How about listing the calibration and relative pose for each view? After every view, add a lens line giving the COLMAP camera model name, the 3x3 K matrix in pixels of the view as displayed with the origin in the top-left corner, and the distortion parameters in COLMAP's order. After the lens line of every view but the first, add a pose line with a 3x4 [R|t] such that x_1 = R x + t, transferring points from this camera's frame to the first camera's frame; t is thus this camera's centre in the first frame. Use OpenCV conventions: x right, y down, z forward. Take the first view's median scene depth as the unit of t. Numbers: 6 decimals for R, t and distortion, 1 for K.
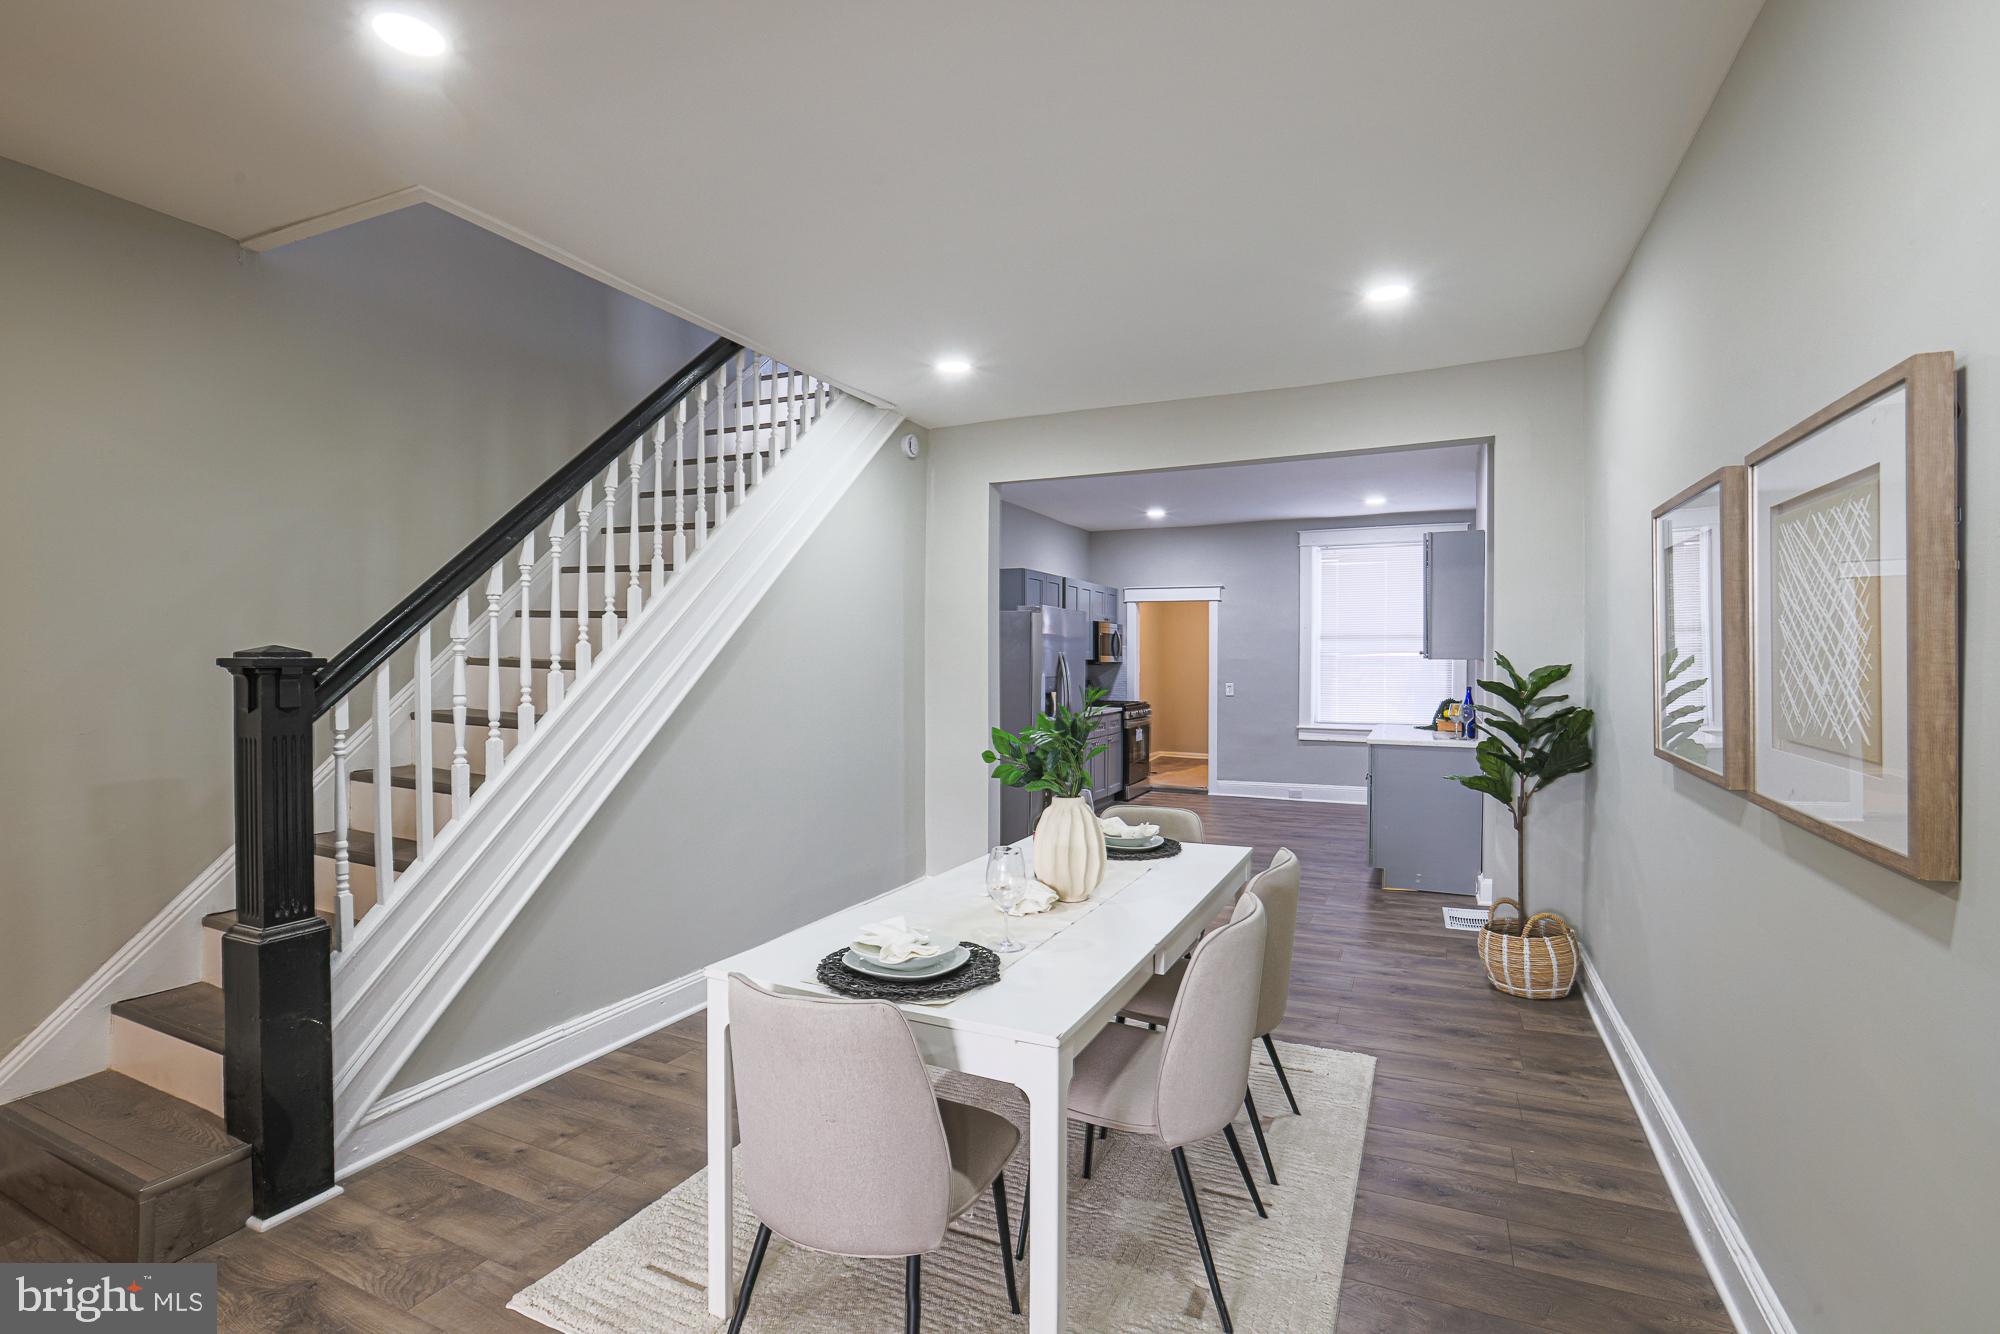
lens RADIAL K [[918.7, 0, 992.9], [0, 918.7, 664.6], [0, 0, 1]] dist [-0.057654, 0.024067]
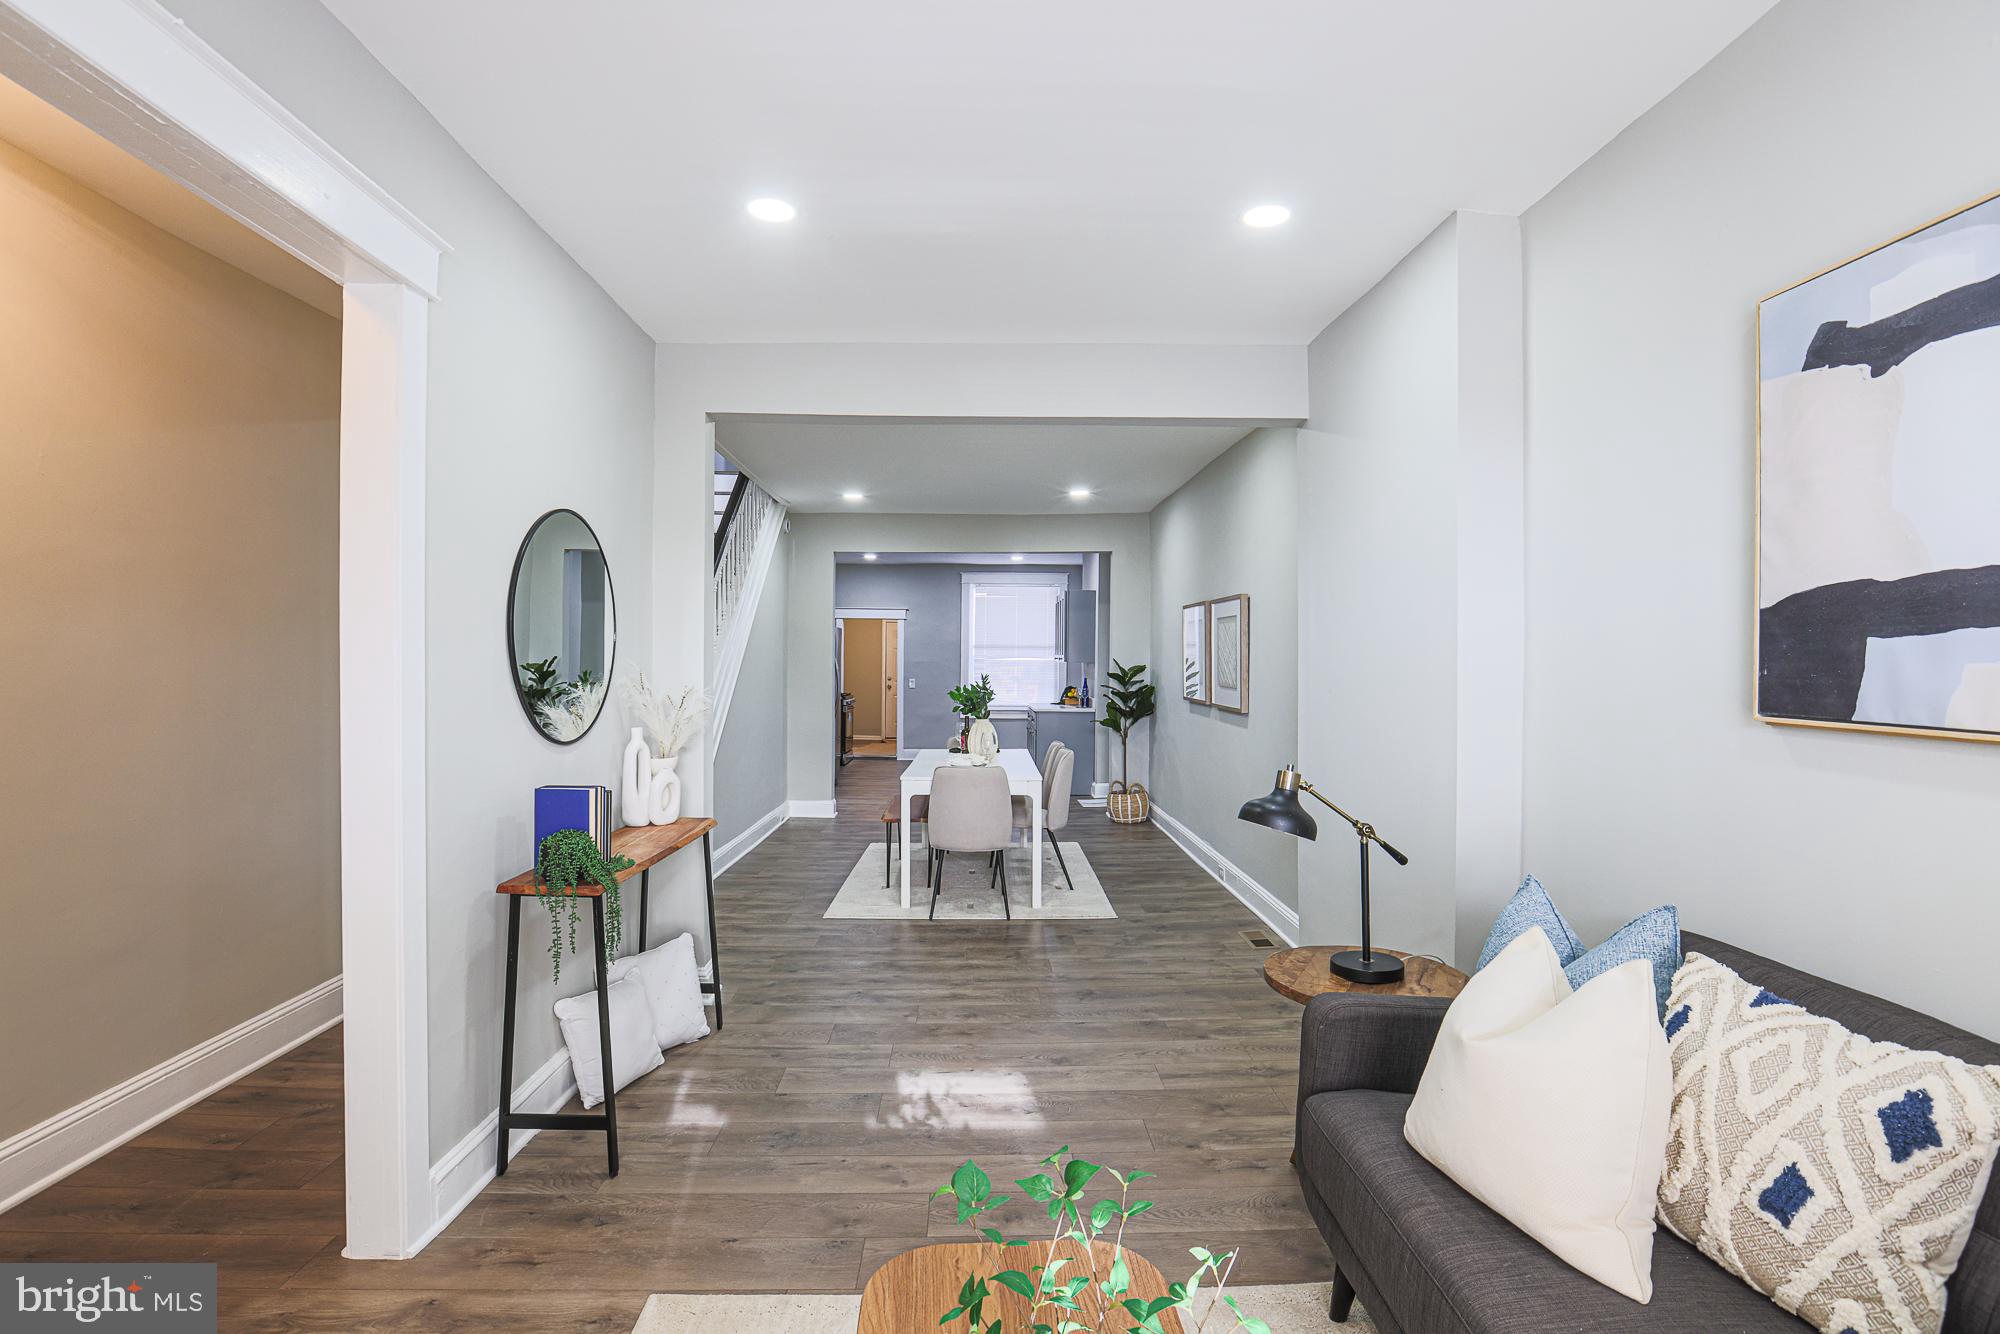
lens RADIAL K [[918.7, 0, 992.9], [0, 918.7, 664.6], [0, 0, 1]] dist [-0.057654, 0.024067]
pose [[0.895641, 0.002731, 0.444770, -0.624332], [-0.001569, 0.999994, -0.002981, 0.005810], [-0.444775, 0.001971, 0.895640, -0.754364]]
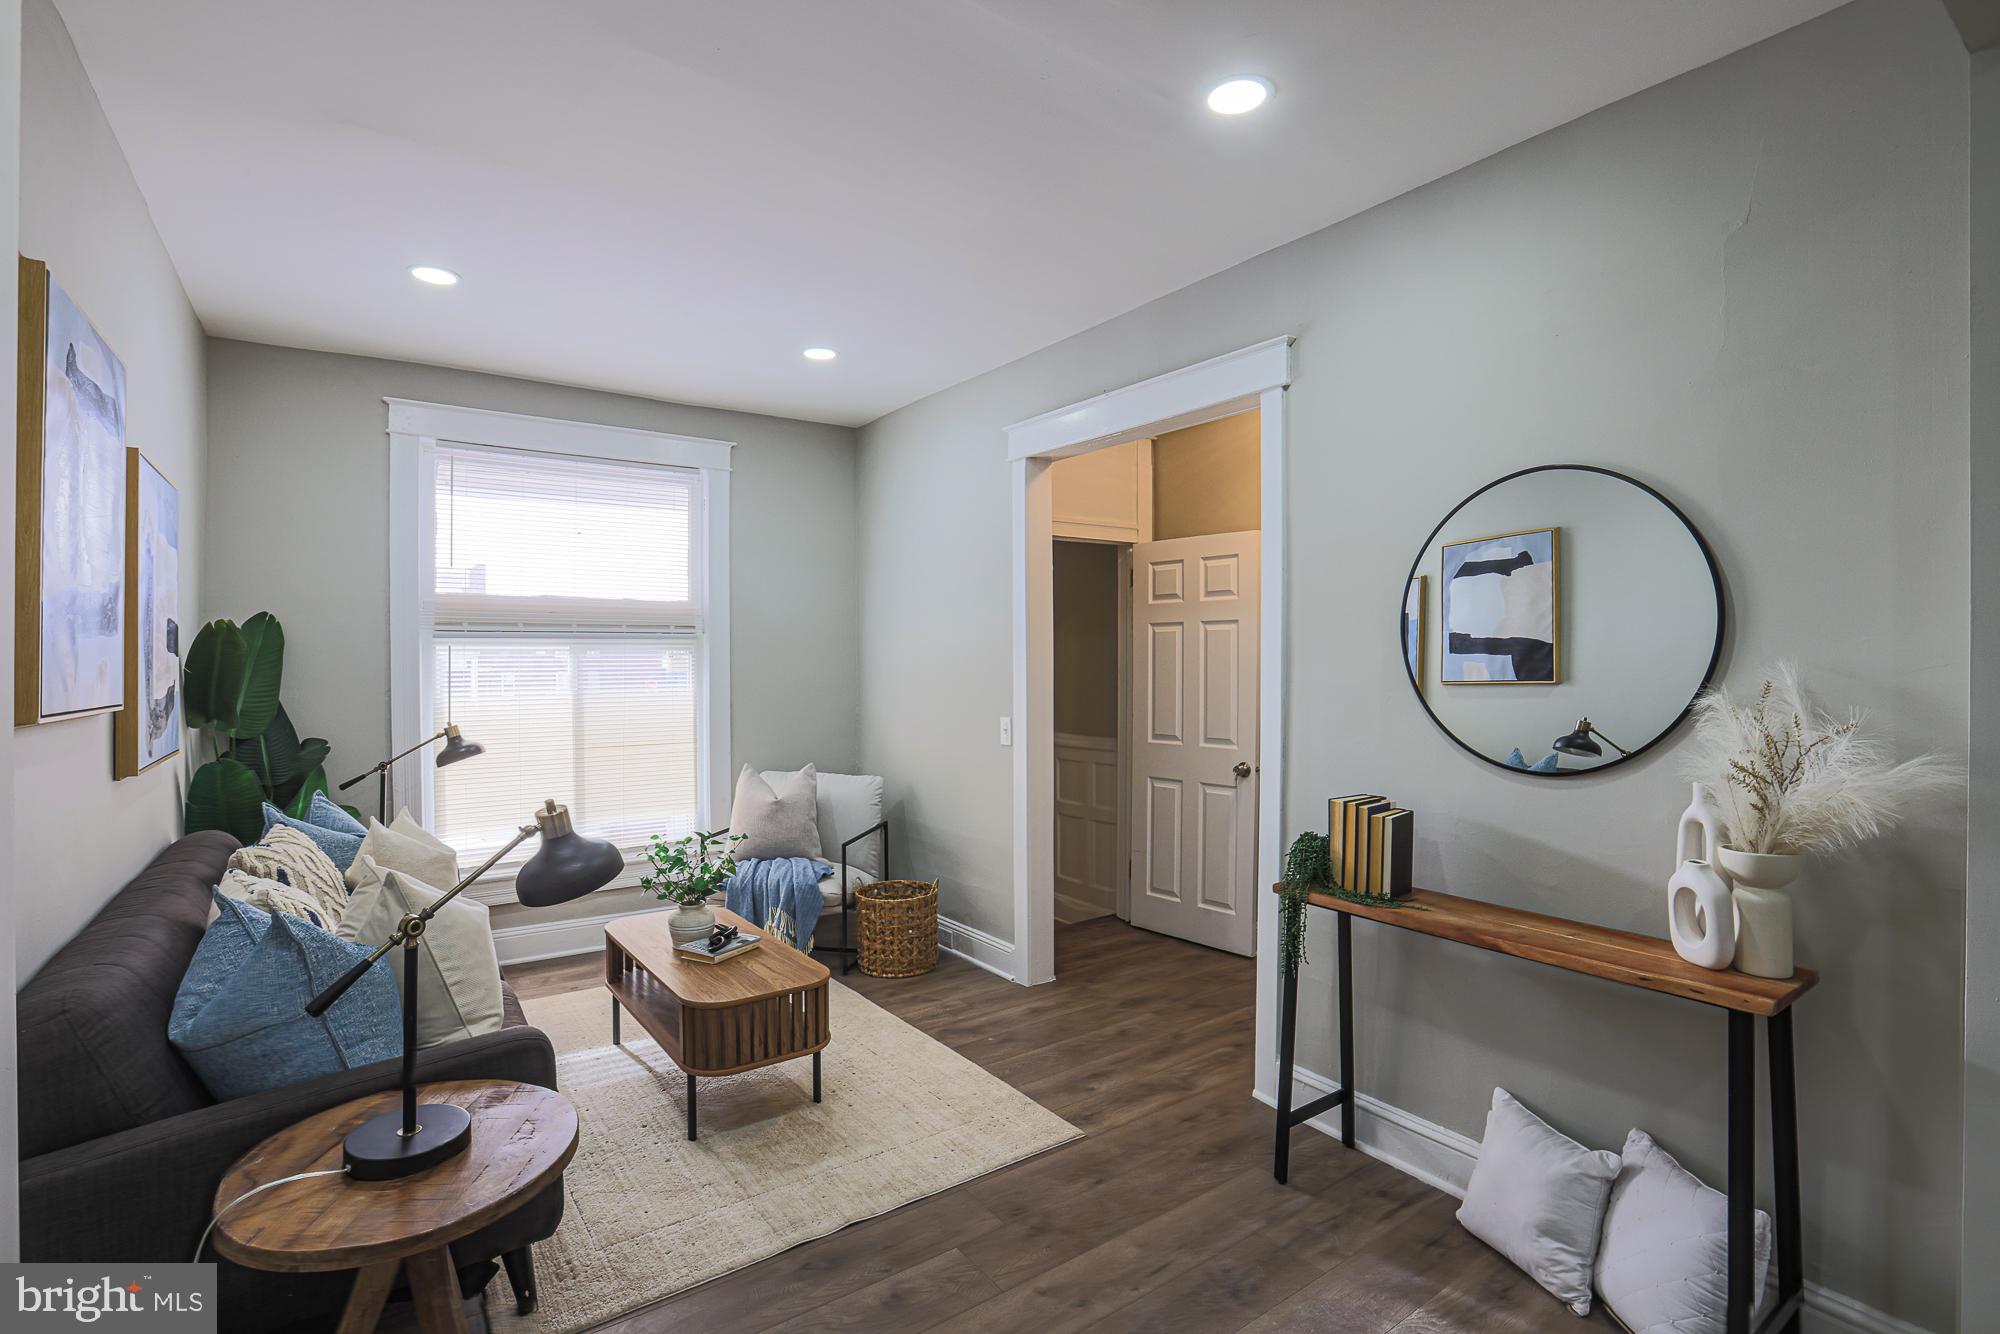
lens RADIAL K [[950.2, 0, 992.8], [0, 950.2, 670.9], [0, 0, 1]] dist [-0.062015, 0.028975]
pose [[-0.497103, 0.009098, -0.867644, 0.065459], [-0.006055, 0.999884, 0.013954, -0.001625], [0.867671, 0.012190, -0.496990, 0.060791]]
